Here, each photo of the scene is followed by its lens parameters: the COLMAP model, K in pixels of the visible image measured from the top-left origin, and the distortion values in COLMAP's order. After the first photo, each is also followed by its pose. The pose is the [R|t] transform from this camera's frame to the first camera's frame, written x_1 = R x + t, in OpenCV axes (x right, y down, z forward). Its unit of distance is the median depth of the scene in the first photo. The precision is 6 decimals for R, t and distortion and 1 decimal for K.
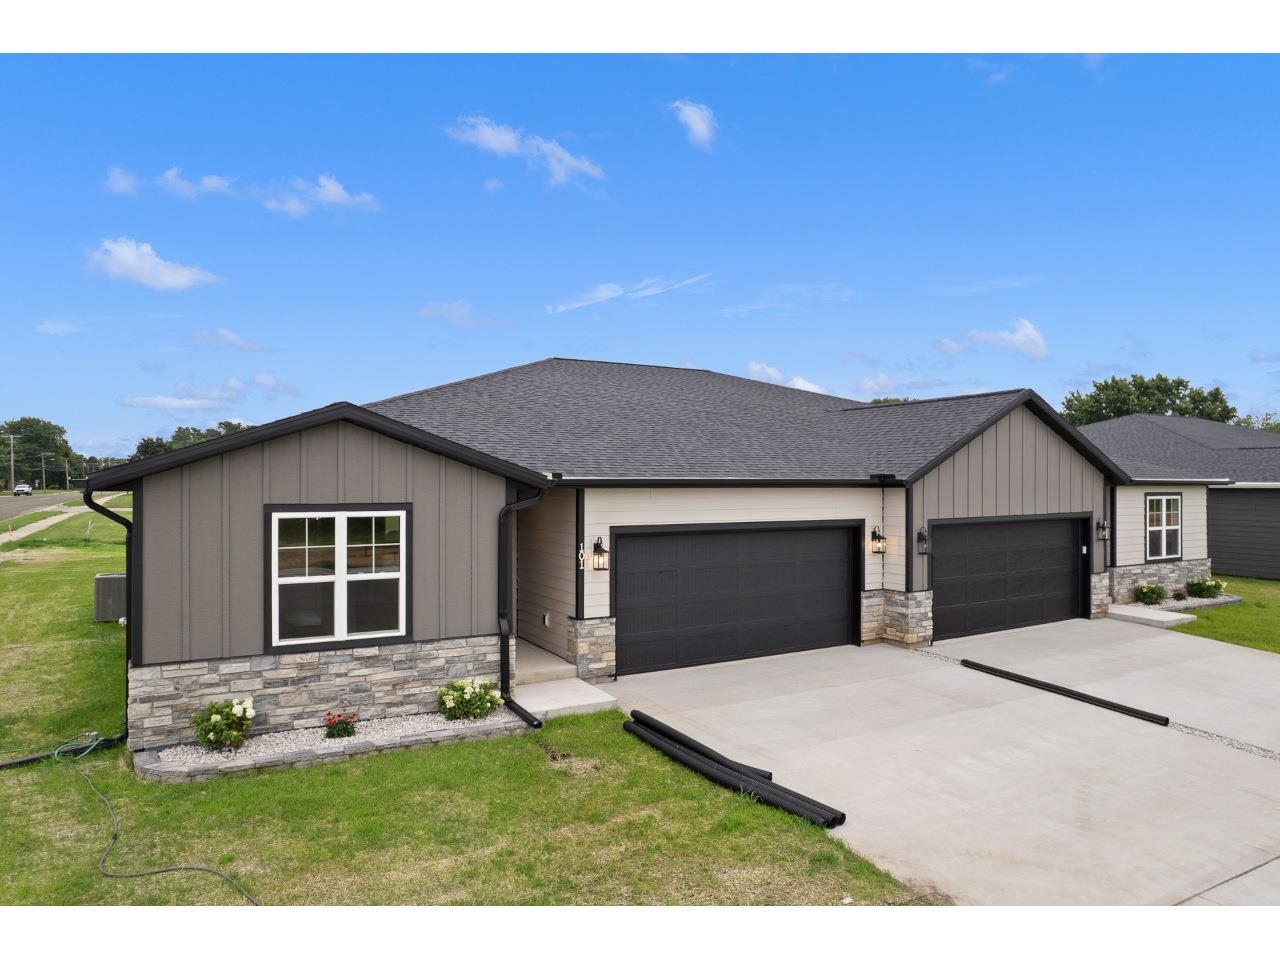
lens RADIAL K [[809.6, 0, 640.0], [0, 809.6, 480.0], [0, 0, 1]] dist [-0.069923, 0.061326]
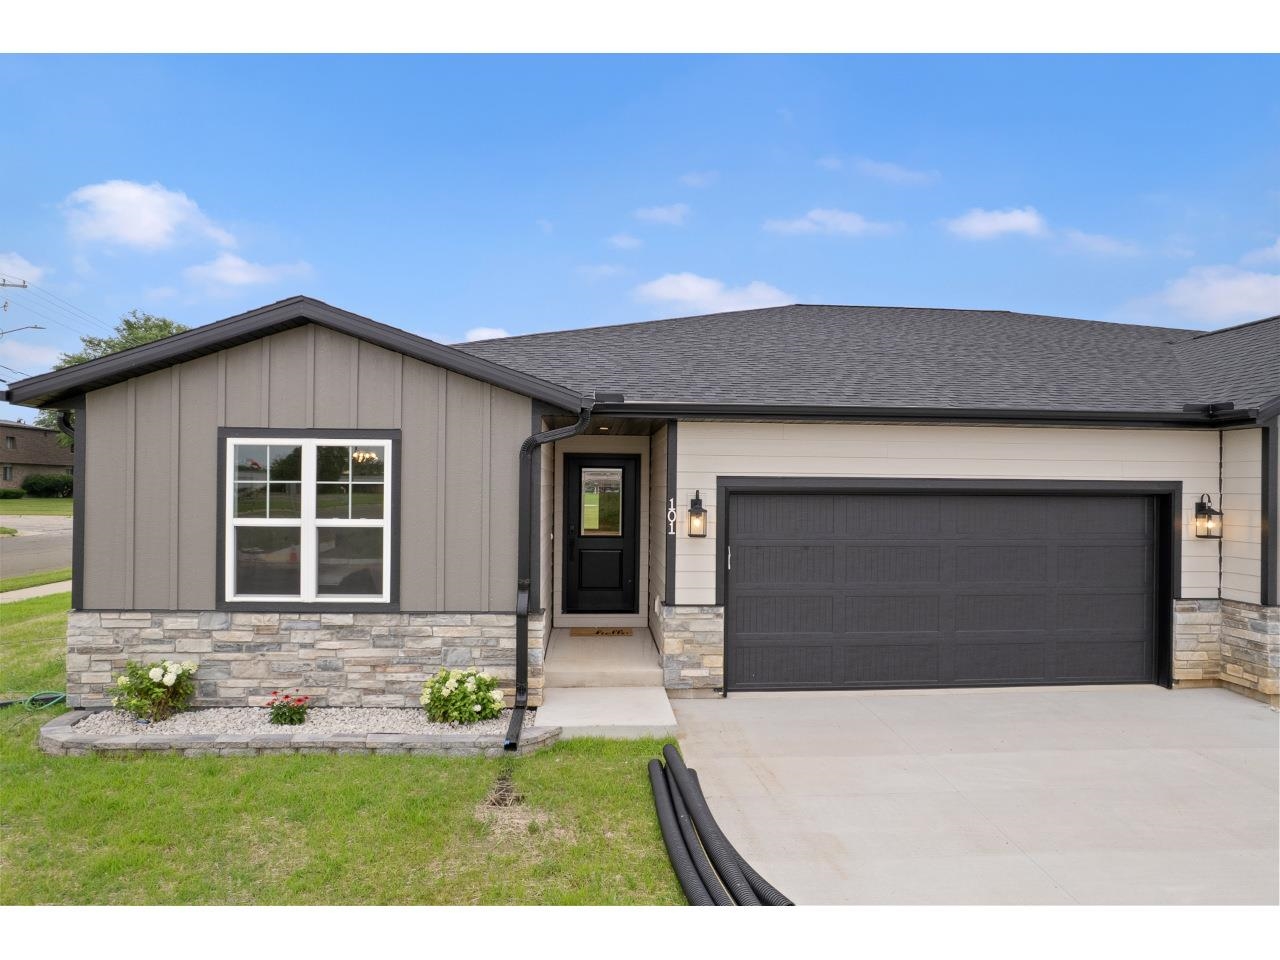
lens RADIAL K [[809.6, 0, 640.0], [0, 809.6, 480.0], [0, 0, 1]] dist [-0.069923, 0.061326]
pose [[0.901397, 0.004317, -0.432972, 0.253942], [-0.006436, 0.999973, -0.003430, 0.077978], [0.432946, 0.005878, 0.901401, 0.415765]]
